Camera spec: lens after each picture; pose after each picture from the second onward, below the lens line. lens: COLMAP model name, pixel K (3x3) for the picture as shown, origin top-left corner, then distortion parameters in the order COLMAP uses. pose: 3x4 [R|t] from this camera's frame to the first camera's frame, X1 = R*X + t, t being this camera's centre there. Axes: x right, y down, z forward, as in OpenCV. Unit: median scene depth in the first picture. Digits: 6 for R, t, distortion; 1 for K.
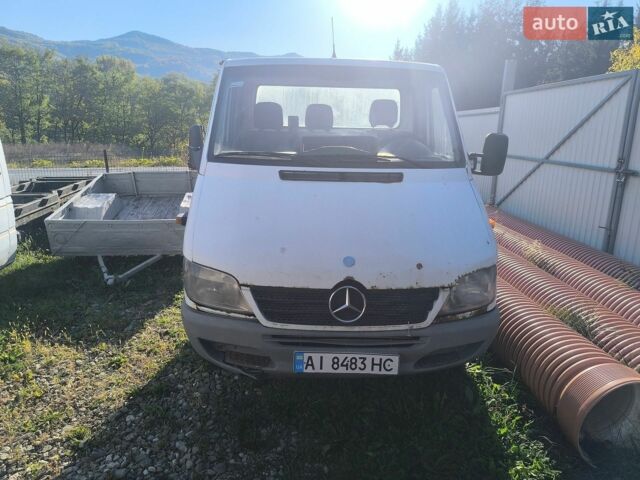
lens RADIAL K [[427.9, 0, 320.0], [0, 427.9, 240.0], [0, 0, 1]] dist [0.007657, -0.001060]
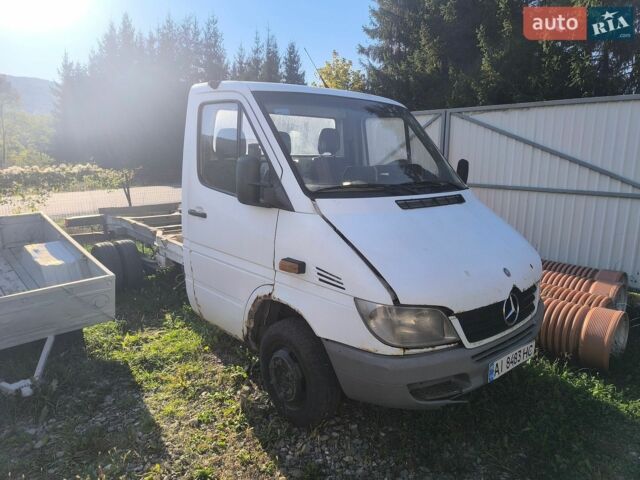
lens RADIAL K [[427.9, 0, 320.0], [0, 427.9, 240.0], [0, 0, 1]] dist [0.007657, -0.001060]
pose [[0.785766, -0.138797, 0.602750, -0.961287], [0.165673, 0.986118, 0.011100, -0.125264], [-0.595923, 0.091137, 0.797853, 0.343076]]
